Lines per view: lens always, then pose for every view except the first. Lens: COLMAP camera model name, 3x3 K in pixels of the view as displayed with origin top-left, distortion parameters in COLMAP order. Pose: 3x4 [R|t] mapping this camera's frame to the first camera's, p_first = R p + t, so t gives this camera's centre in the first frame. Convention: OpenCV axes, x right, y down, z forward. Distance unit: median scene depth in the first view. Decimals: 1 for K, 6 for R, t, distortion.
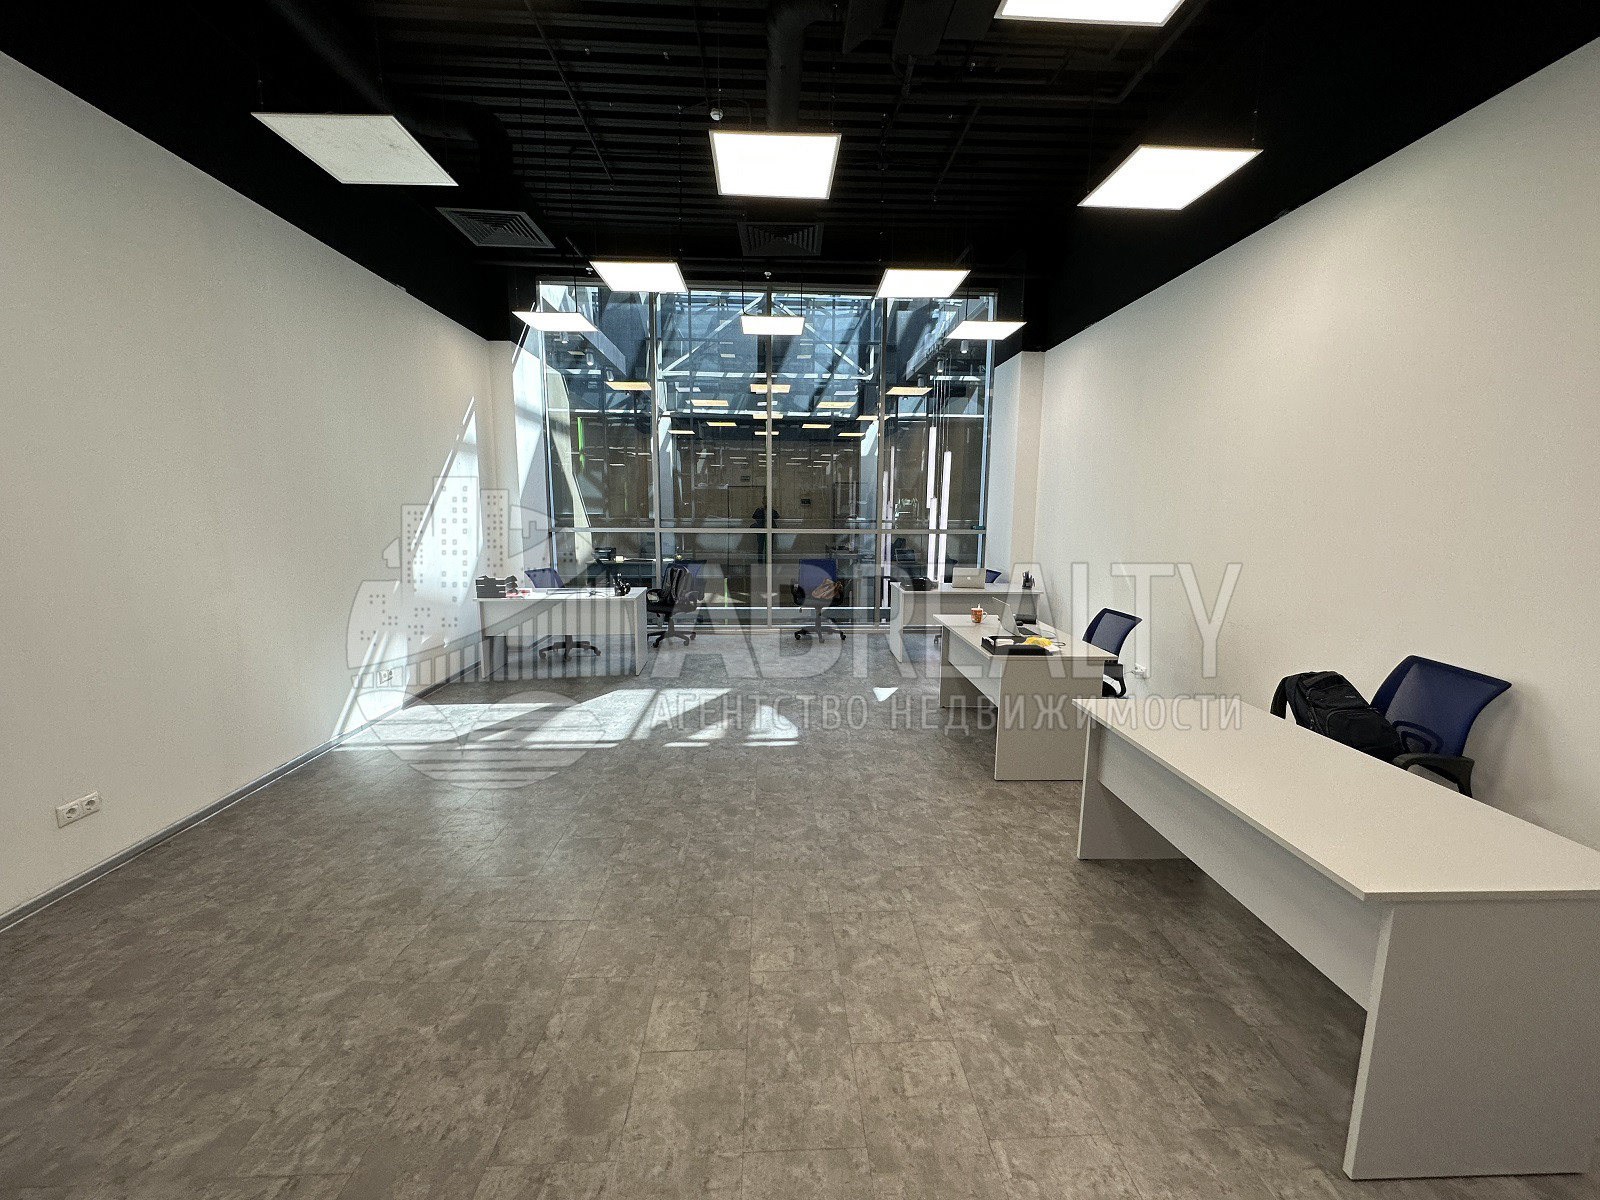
lens RADIAL K [[638.1, 0, 797.2], [0, 638.1, 599.3], [0, 0, 1]] dist [-0.000188, 0.000666]
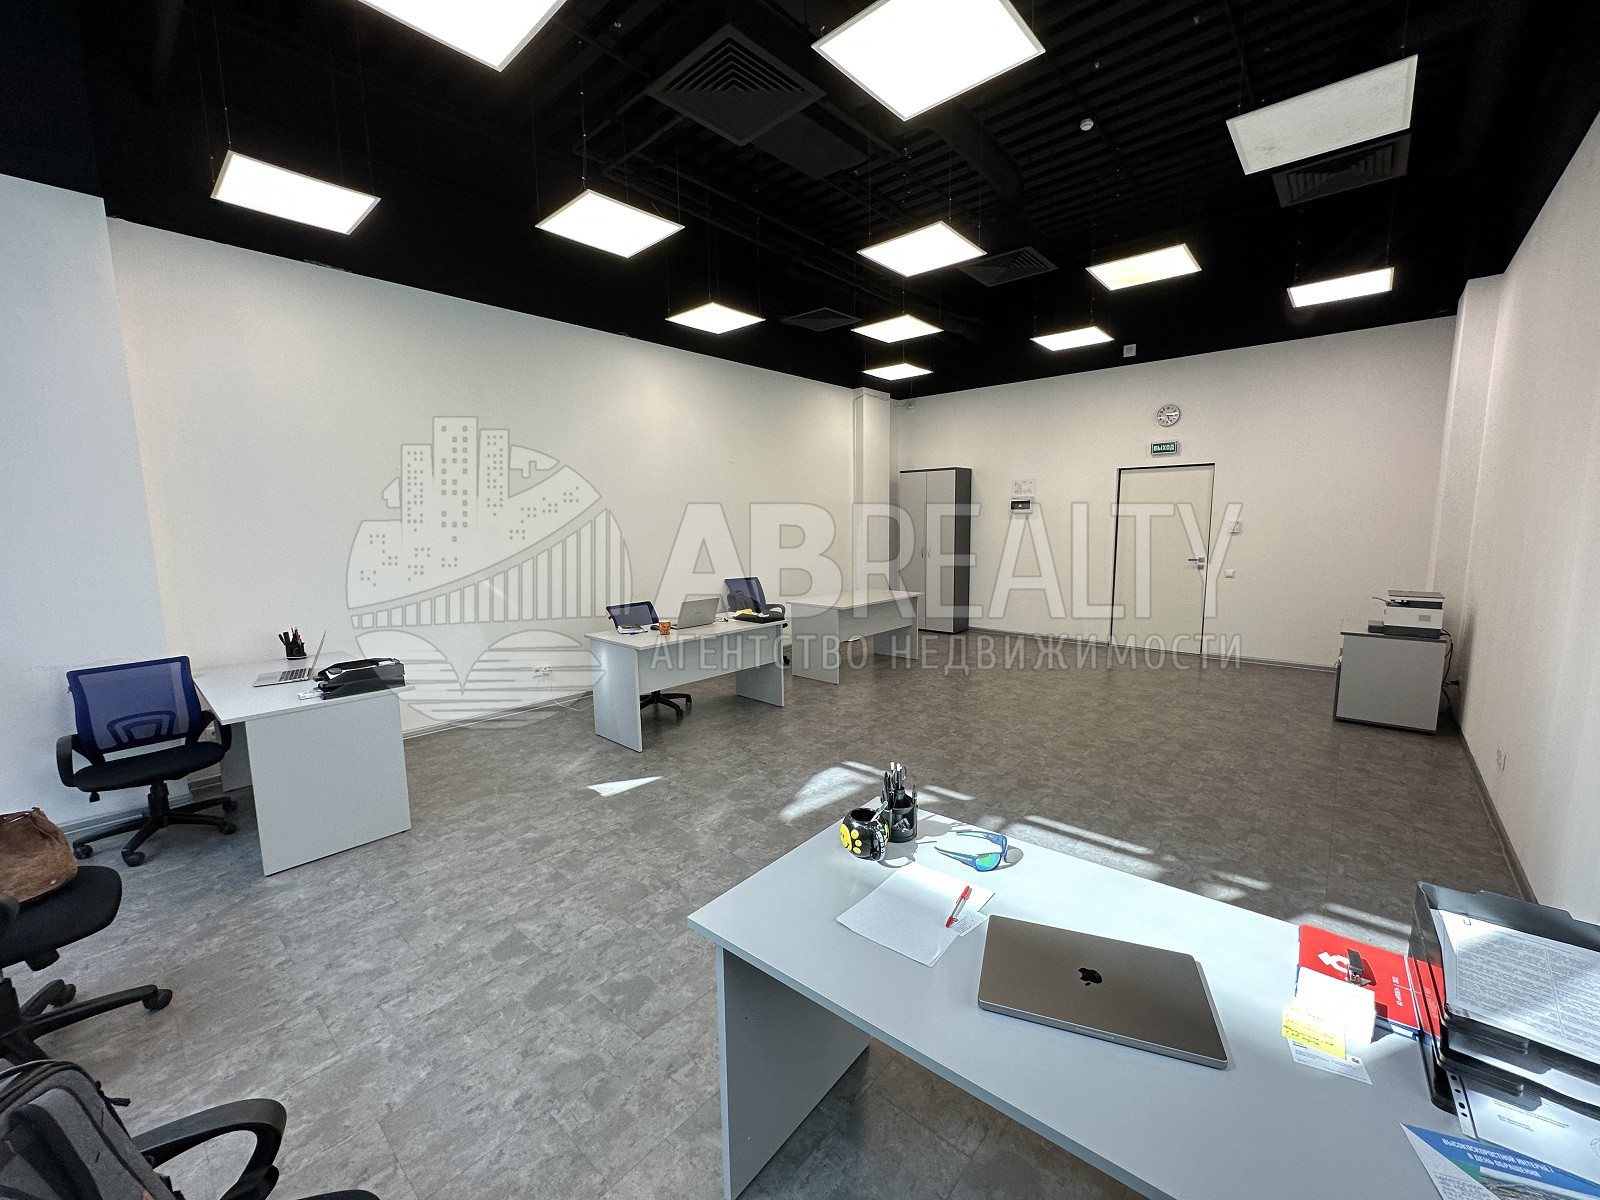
lens RADIAL K [[638.1, 0, 796.3], [0, 638.1, 595.9], [0, 0, 1]] dist [-0.000188, 0.000666]
pose [[-0.718990, -0.082156, 0.690147, -0.526518], [0.108595, 0.967514, 0.228307, -0.218813], [-0.686484, 0.239097, -0.686712, 1.466011]]
